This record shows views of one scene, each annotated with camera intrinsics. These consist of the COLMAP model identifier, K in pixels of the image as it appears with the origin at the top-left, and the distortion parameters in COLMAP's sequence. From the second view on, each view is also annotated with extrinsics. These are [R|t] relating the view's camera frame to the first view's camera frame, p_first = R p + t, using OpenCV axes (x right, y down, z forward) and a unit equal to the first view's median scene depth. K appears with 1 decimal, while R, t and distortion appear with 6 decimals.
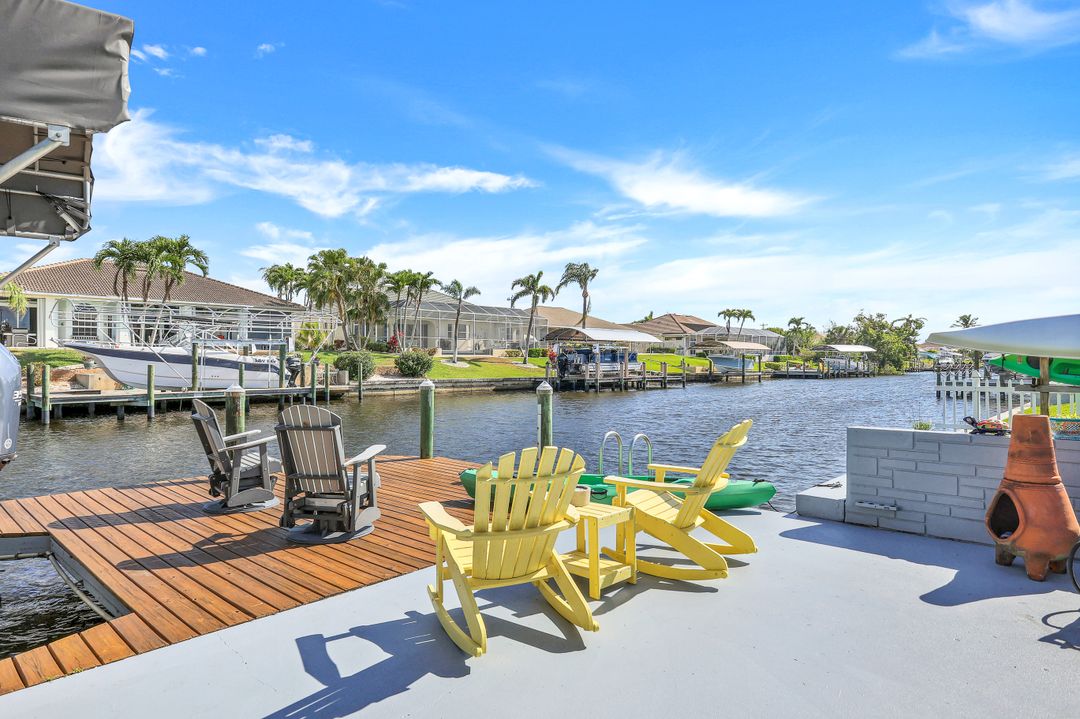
lens RADIAL K [[619.8, 0, 540.0], [0, 619.8, 359.5], [0, 0, 1]] dist [0.004567, 0.000803]
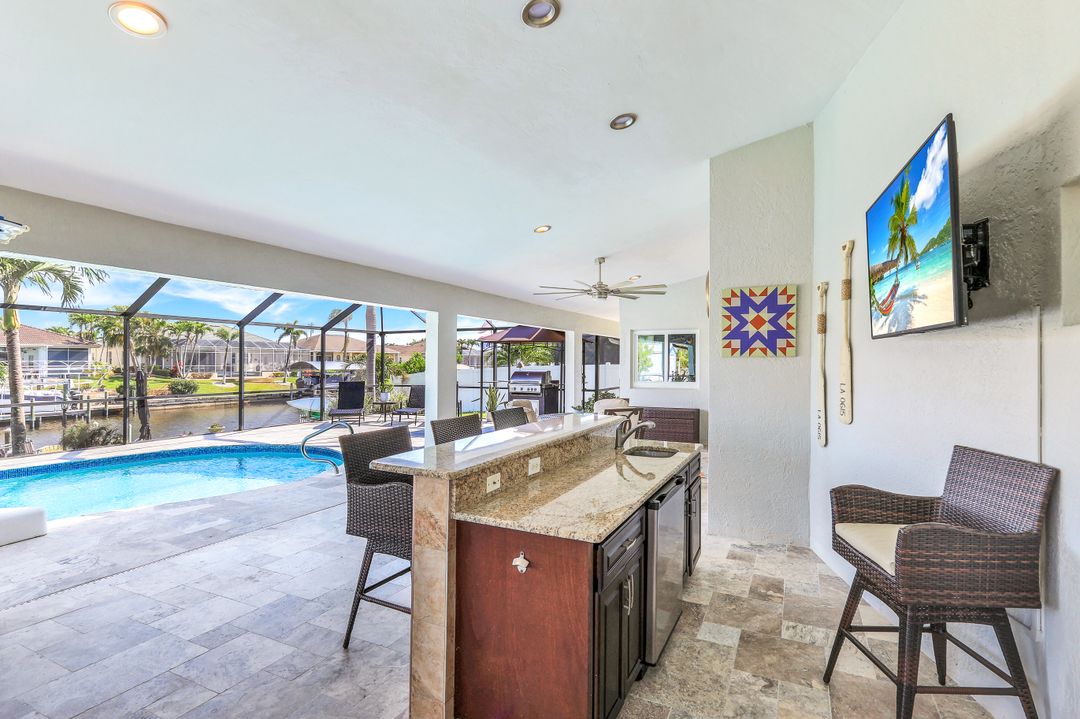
lens RADIAL K [[513.1, 0, 541.9], [0, 513.1, 355.9], [0, 0, 1]] dist [0.002075, 0.000367]
pose [[0.954308, 0.005172, 0.298780, 0.269831], [-0.002612, 0.999956, -0.008969, -0.064889], [-0.298814, 0.007778, 0.954280, -0.479266]]
